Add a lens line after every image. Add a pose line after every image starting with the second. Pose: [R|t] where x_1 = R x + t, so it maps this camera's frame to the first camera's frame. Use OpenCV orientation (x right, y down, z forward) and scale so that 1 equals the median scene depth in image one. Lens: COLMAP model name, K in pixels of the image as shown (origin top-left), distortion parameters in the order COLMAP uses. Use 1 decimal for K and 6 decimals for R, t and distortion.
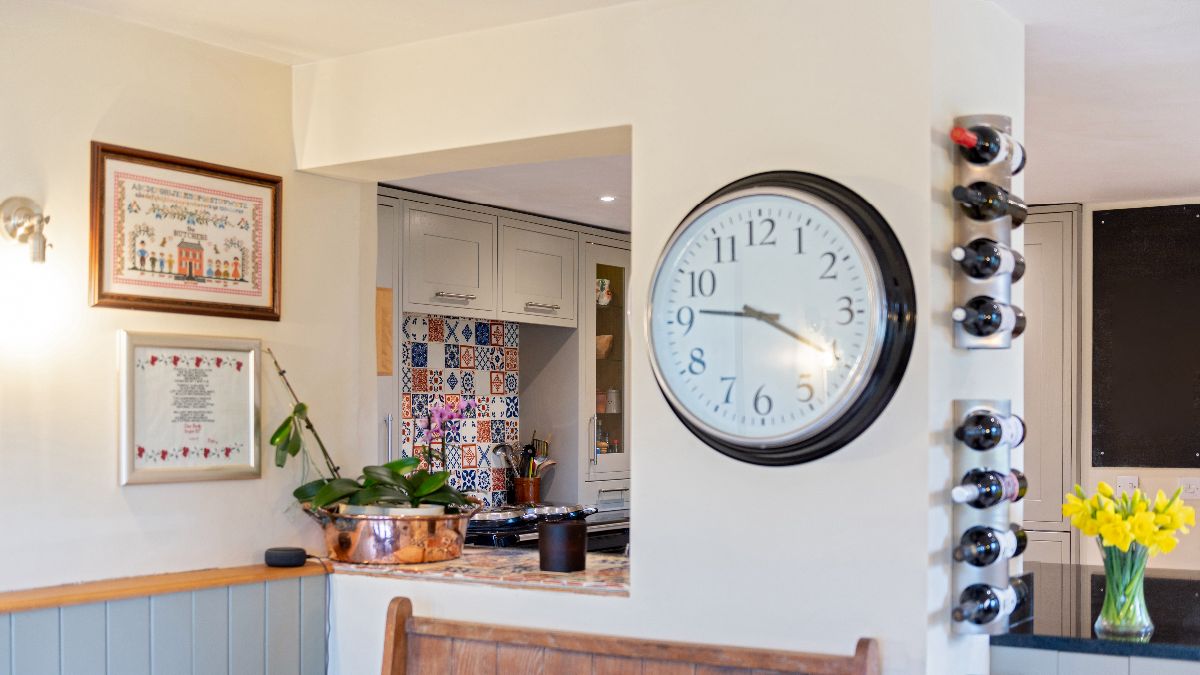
lens RADIAL K [[1458.0, 0, 600.1], [0, 1458.0, 339.6], [0, 0, 1]] dist [-0.013786, 0.000000]
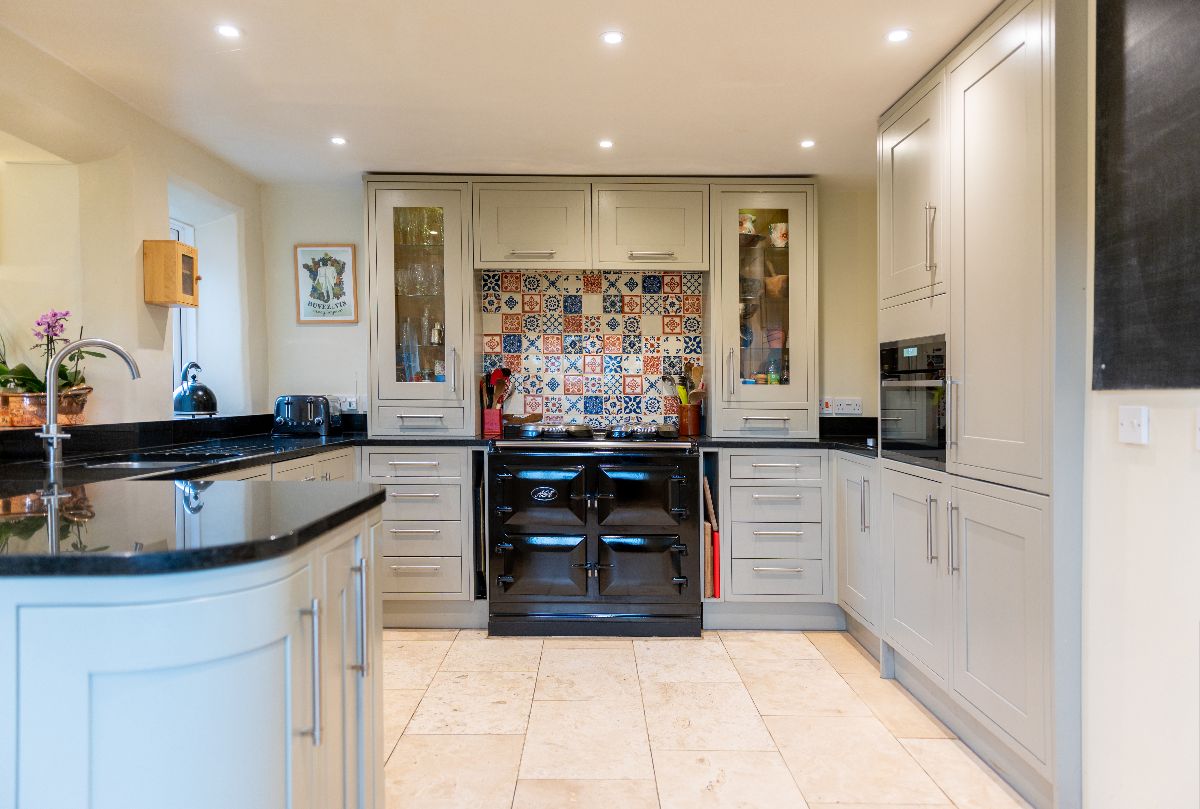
lens RADIAL K [[837.0, 0, 599.4], [0, 837.0, 400.8], [0, 0, 1]] dist [-0.002895, -0.000042]
pose [[0.528419, 0.009535, -0.848930, 0.492409], [0.036466, 0.998759, 0.033916, 0.068129], [0.848200, -0.048879, 0.527415, 0.601089]]
